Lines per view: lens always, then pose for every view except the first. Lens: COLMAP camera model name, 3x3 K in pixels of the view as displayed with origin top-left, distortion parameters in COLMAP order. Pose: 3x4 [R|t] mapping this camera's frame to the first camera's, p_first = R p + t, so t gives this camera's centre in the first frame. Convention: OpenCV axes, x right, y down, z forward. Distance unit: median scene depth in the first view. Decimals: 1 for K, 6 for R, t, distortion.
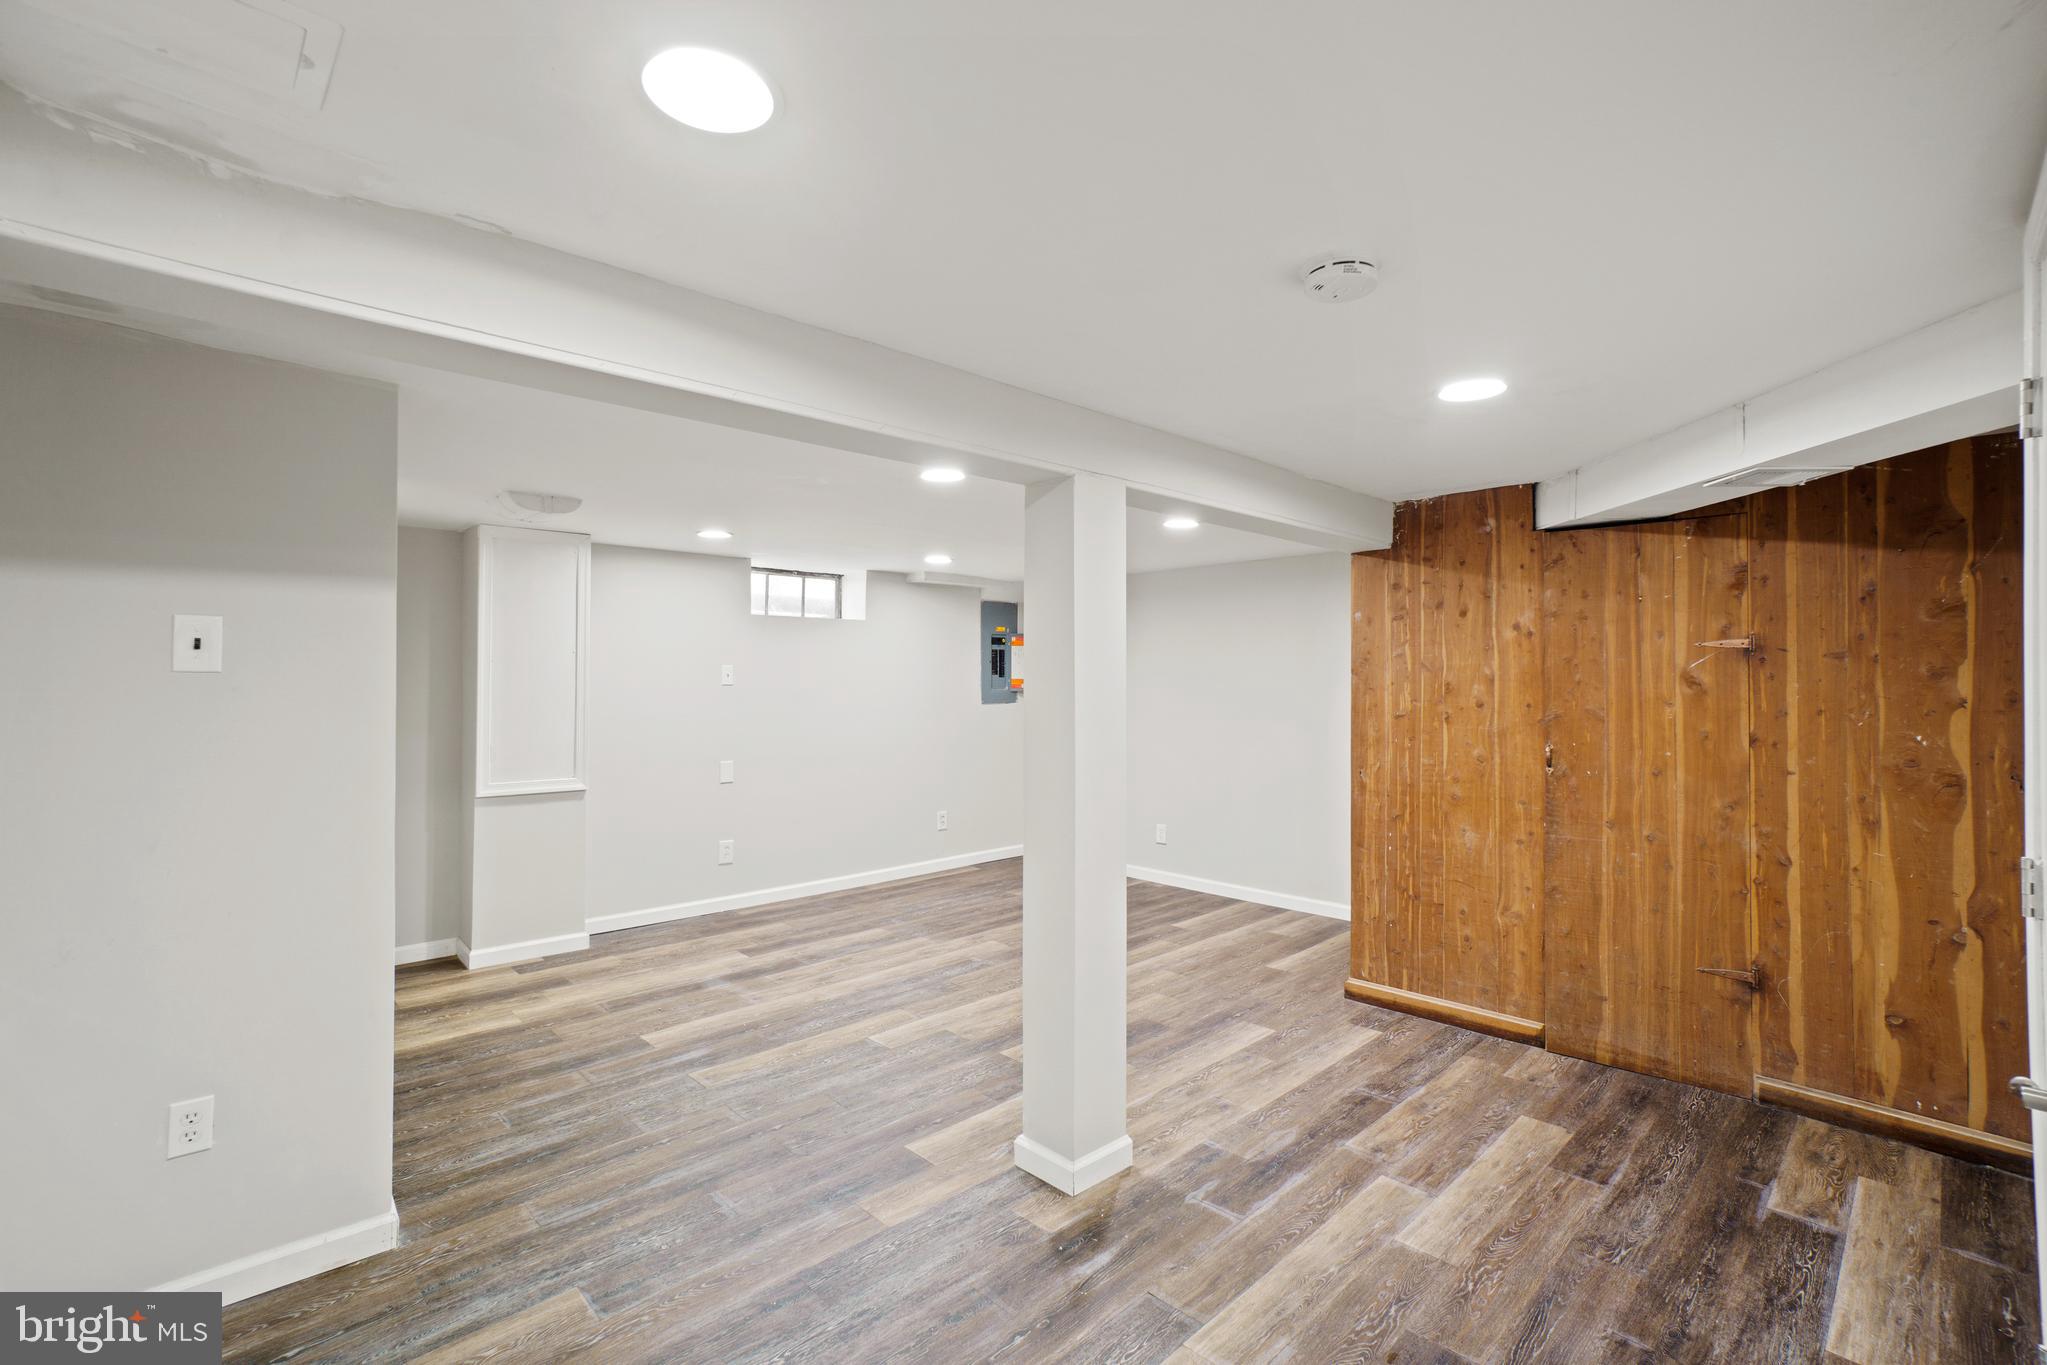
lens RADIAL K [[917.7, 0, 1017.4], [0, 917.7, 684.2], [0, 0, 1]] dist [-0.044752, 0.021656]
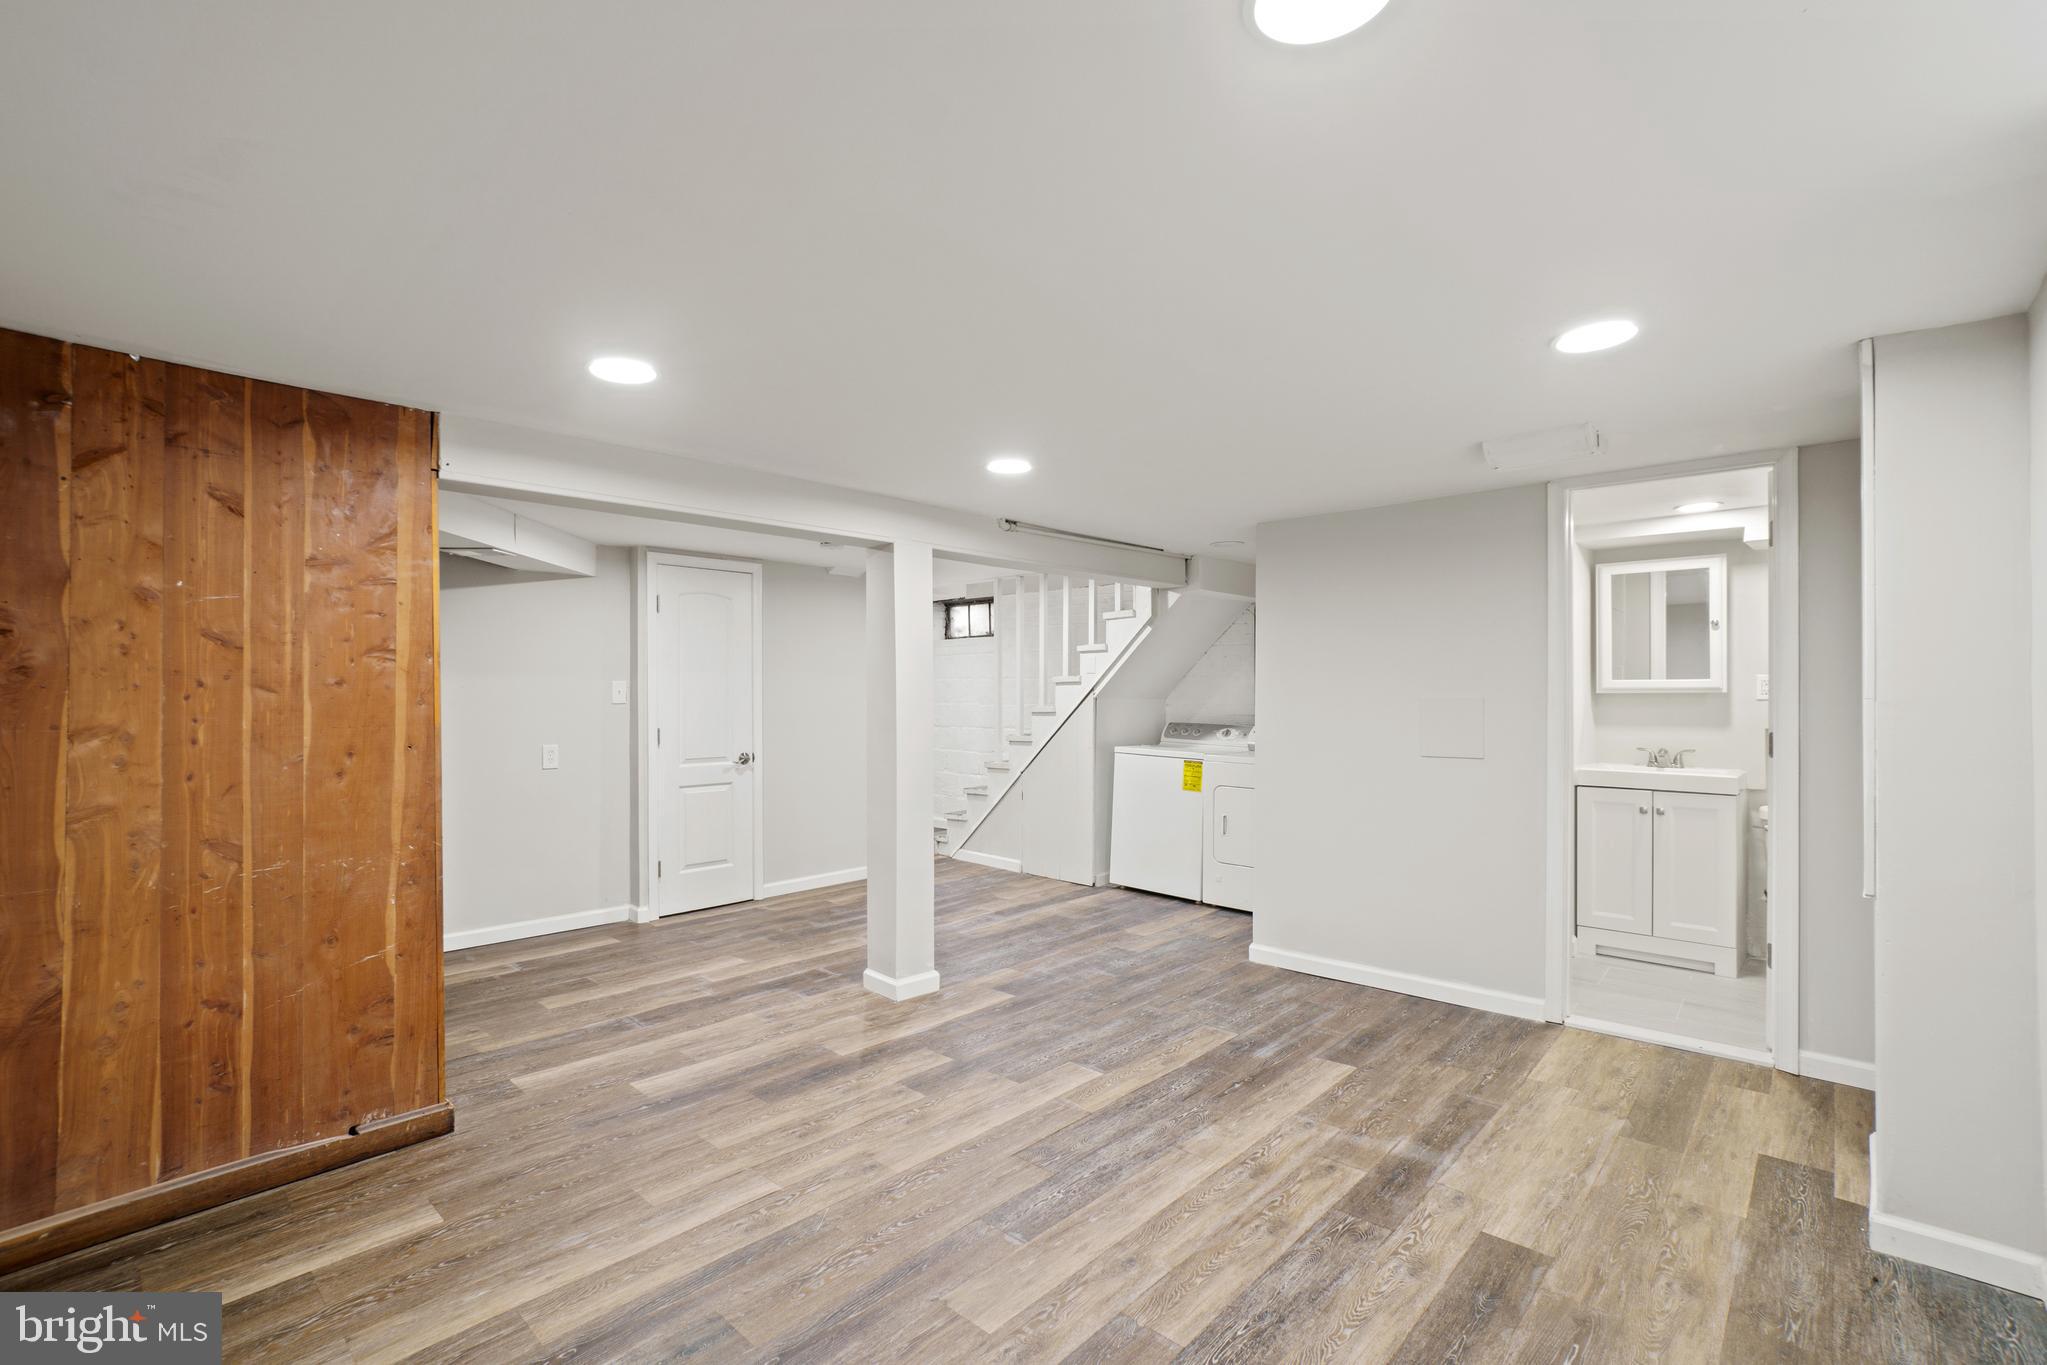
lens RADIAL K [[917.7, 0, 1017.4], [0, 917.7, 684.2], [0, 0, 1]] dist [-0.044752, 0.021656]
pose [[-0.997194, 0.000609, -0.074862, -0.015110], [0.001027, 0.999984, -0.005537, 0.014659], [0.074858, -0.005599, -0.997179, 2.008305]]
